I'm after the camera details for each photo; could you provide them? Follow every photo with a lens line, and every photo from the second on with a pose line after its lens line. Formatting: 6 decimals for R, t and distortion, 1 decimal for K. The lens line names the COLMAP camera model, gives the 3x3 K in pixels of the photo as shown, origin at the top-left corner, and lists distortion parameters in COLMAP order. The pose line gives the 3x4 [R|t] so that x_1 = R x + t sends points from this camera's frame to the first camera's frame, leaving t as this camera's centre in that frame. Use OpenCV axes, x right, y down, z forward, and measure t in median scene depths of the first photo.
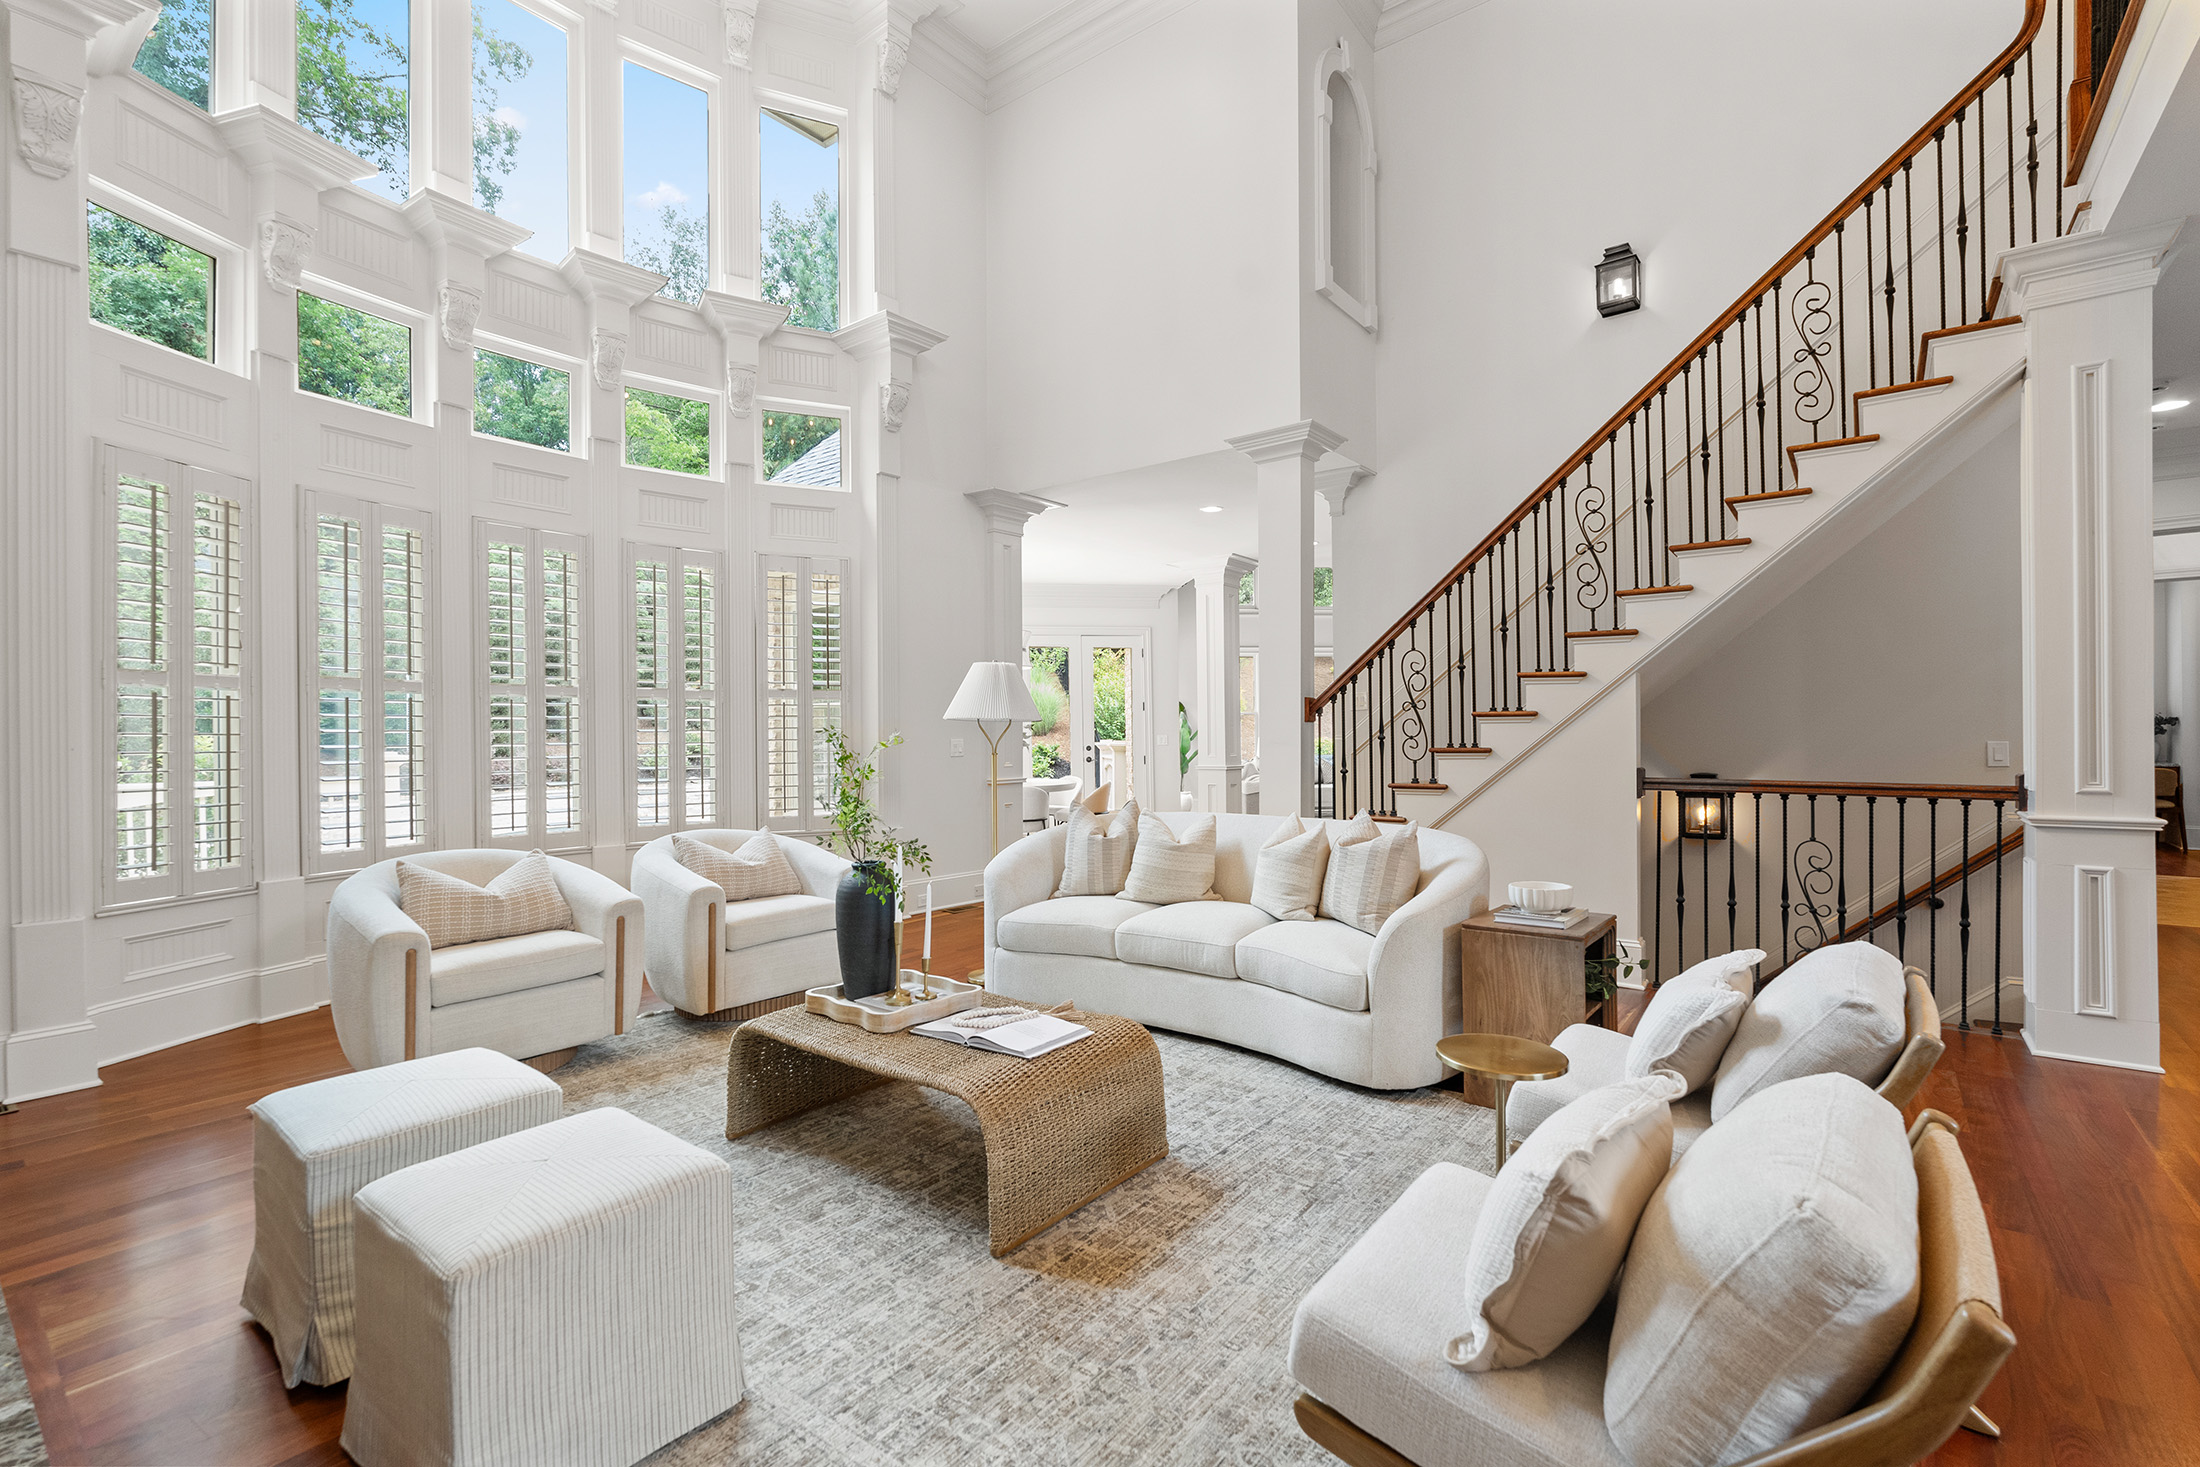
lens RADIAL K [[981.3, 0, 1103.5], [0, 981.3, 734.3], [0, 0, 1]] dist [-0.004583, 0.000398]
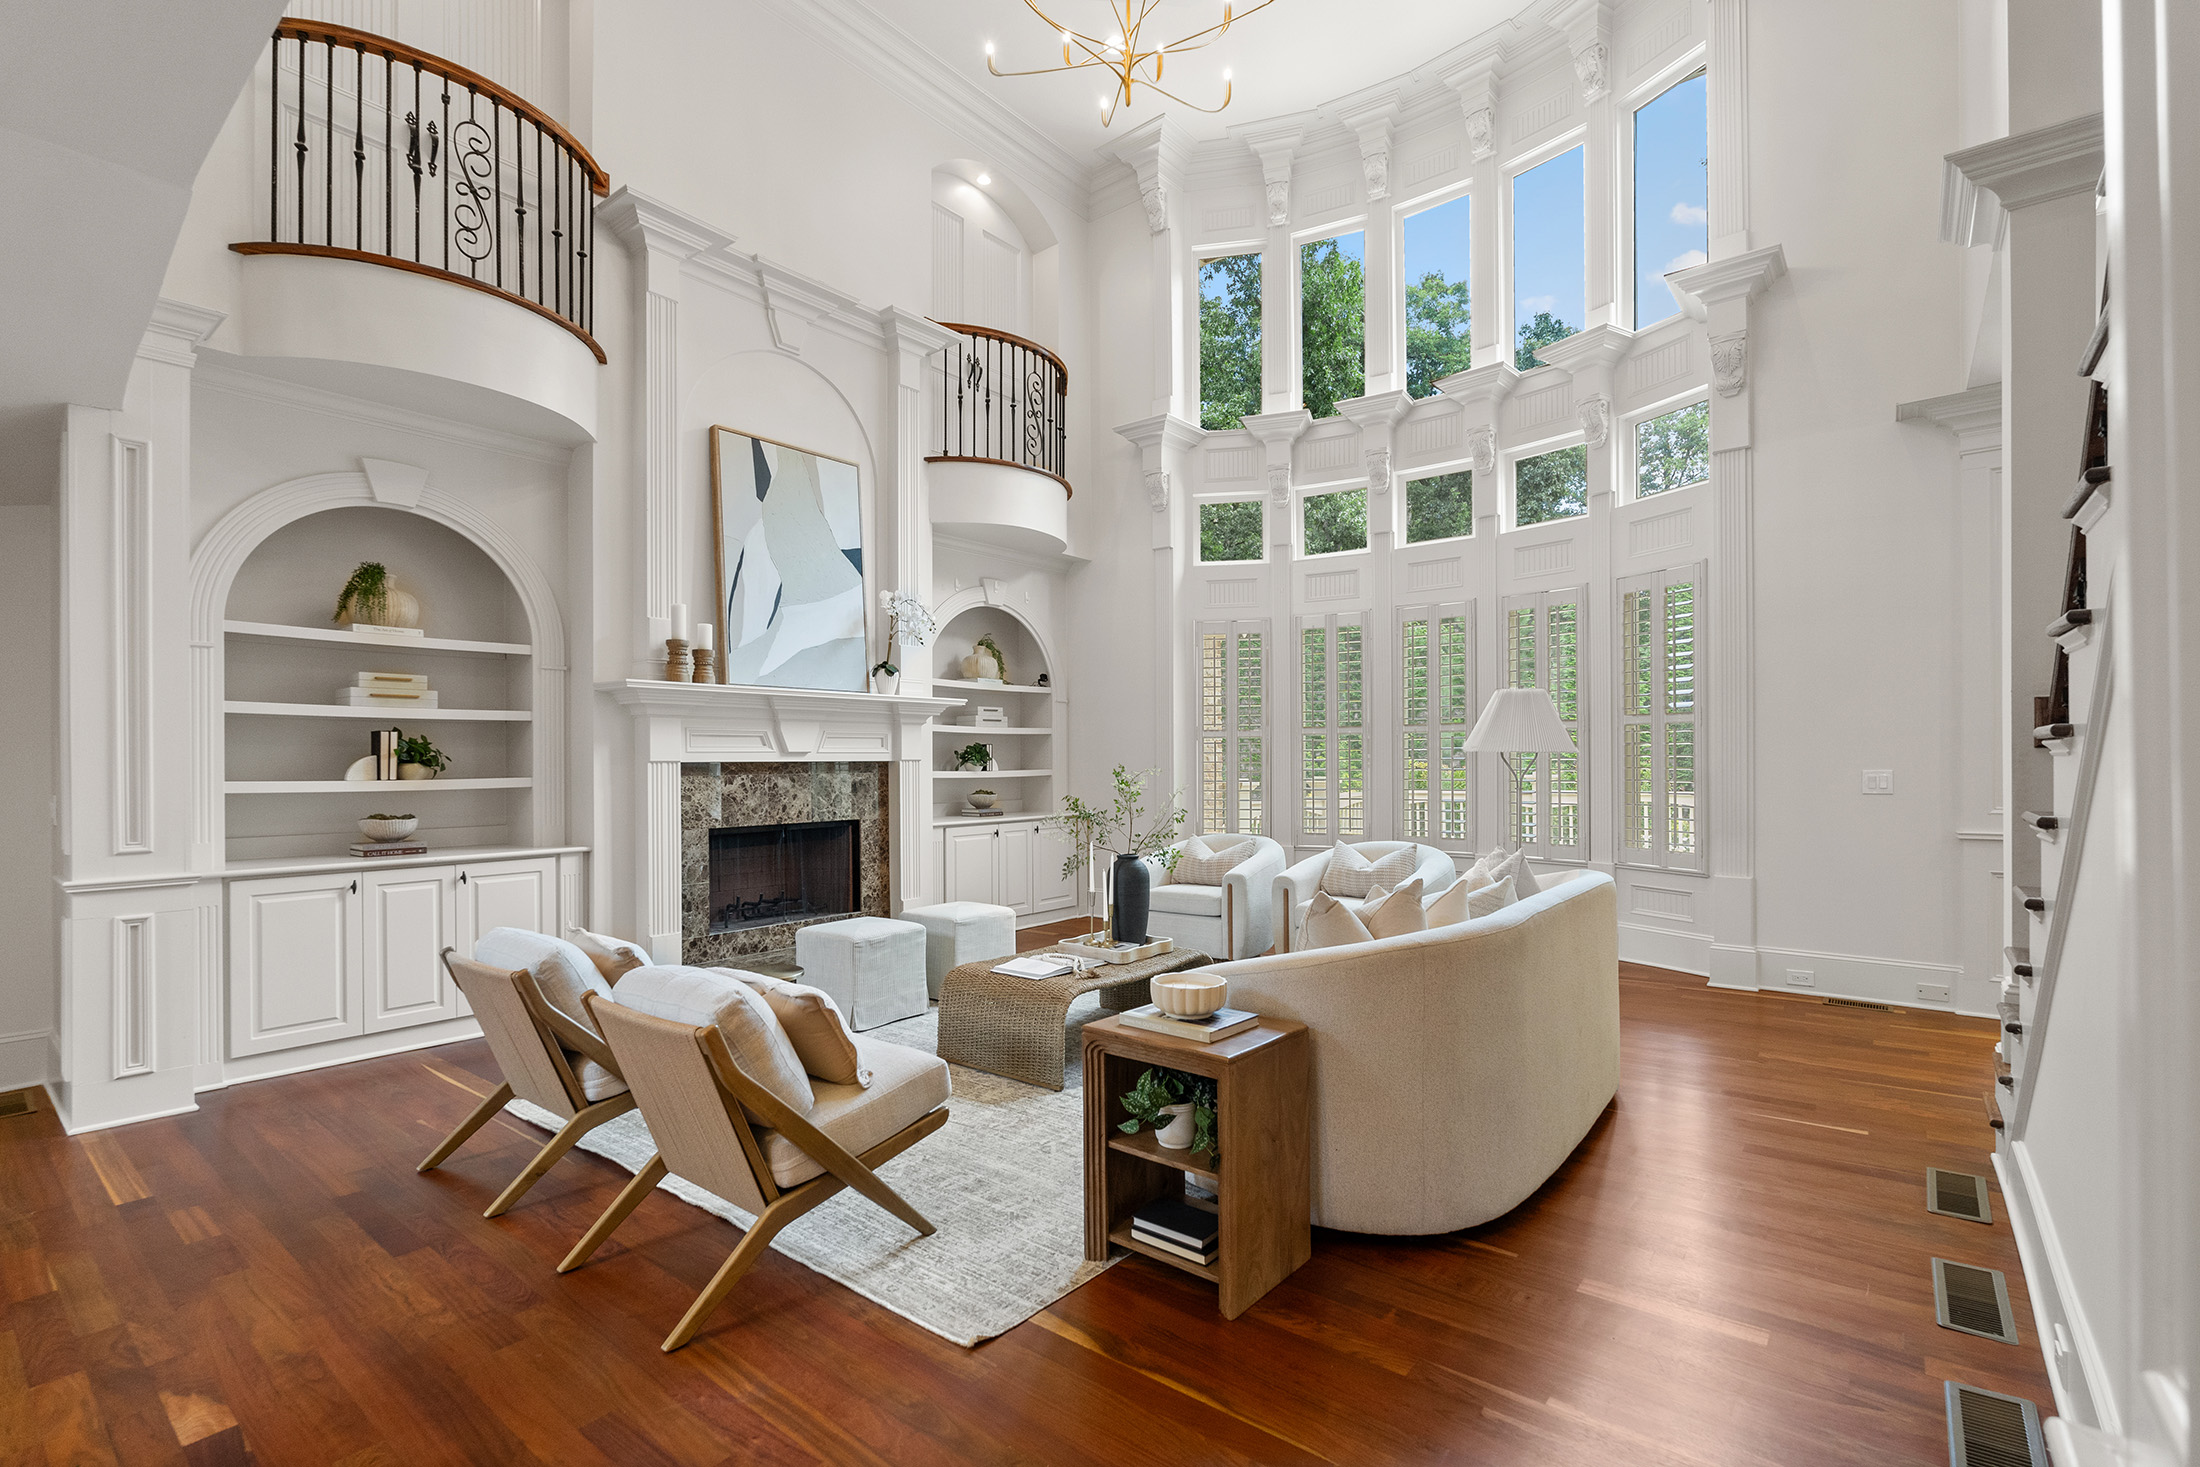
lens RADIAL K [[981.3, 0, 1103.6], [0, 981.3, 753.5], [0, 0, 1]] dist [-0.004583, 0.000398]
pose [[-0.012030, 0.000540, -0.999927, 0.780842], [0.007789, 0.999970, 0.000446, -0.015535], [0.999897, -0.007784, -0.012033, 0.606878]]
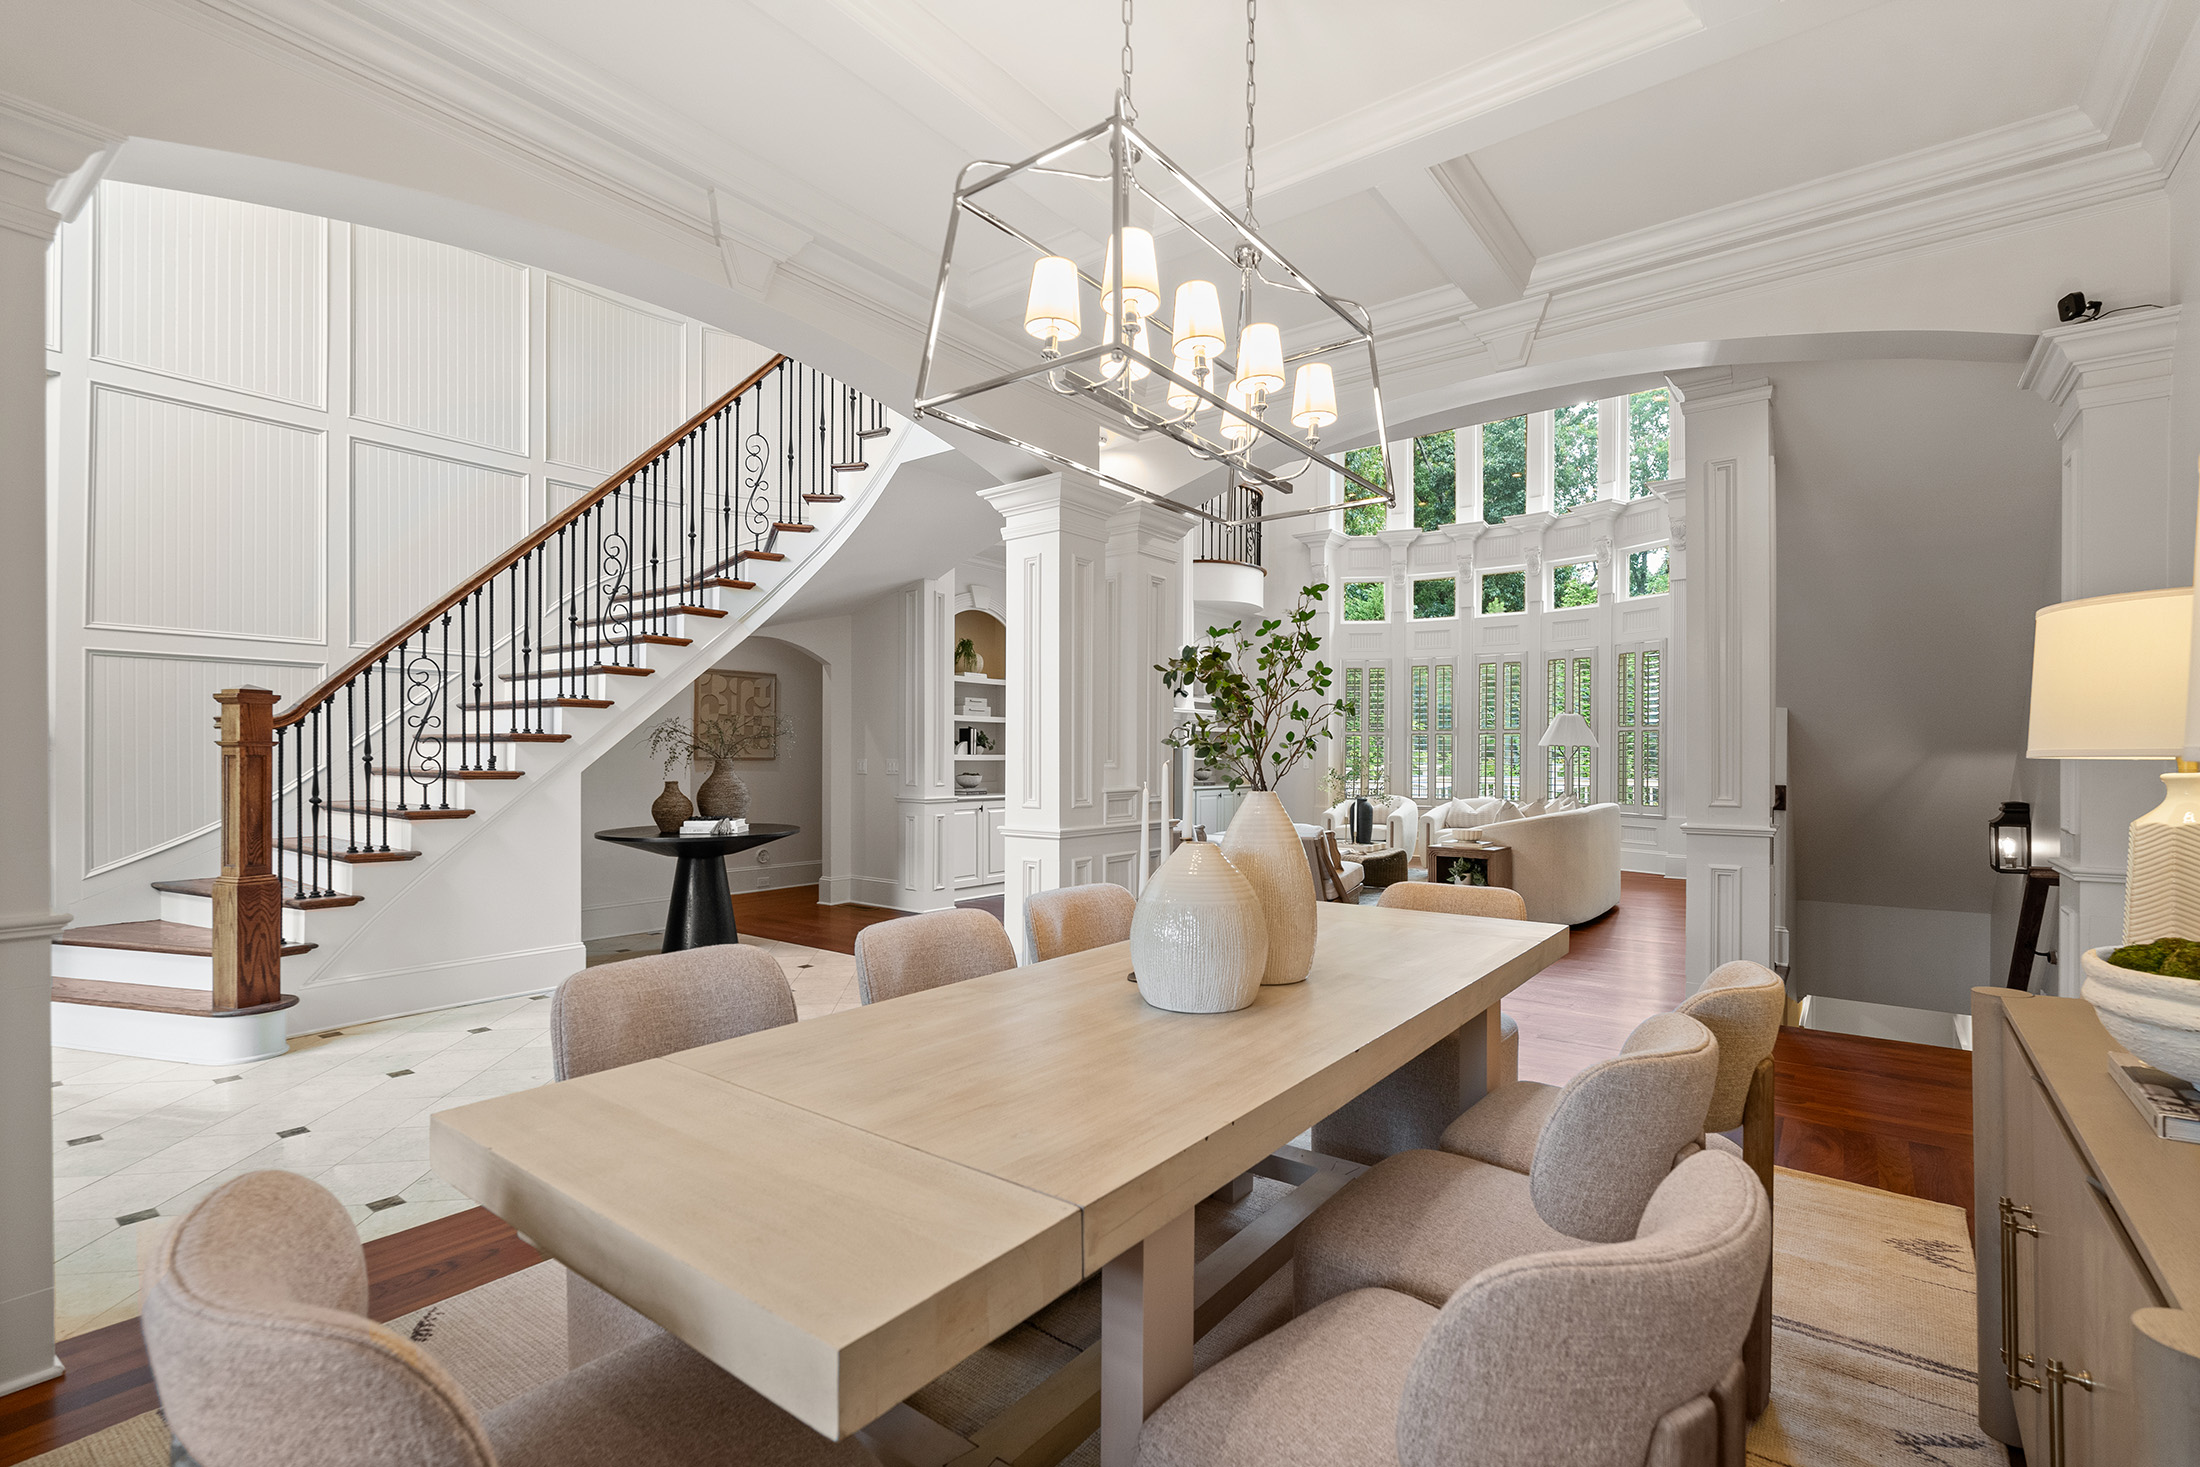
lens RADIAL K [[981.3, 0, 1101.8], [0, 981.3, 739.3], [0, 0, 1]] dist [-0.004583, 0.000398]
pose [[0.007537, -0.006495, -0.999951, 1.601452], [-0.003610, 0.999972, -0.006522, -0.011618], [0.999965, 0.003659, 0.007514, 0.139155]]
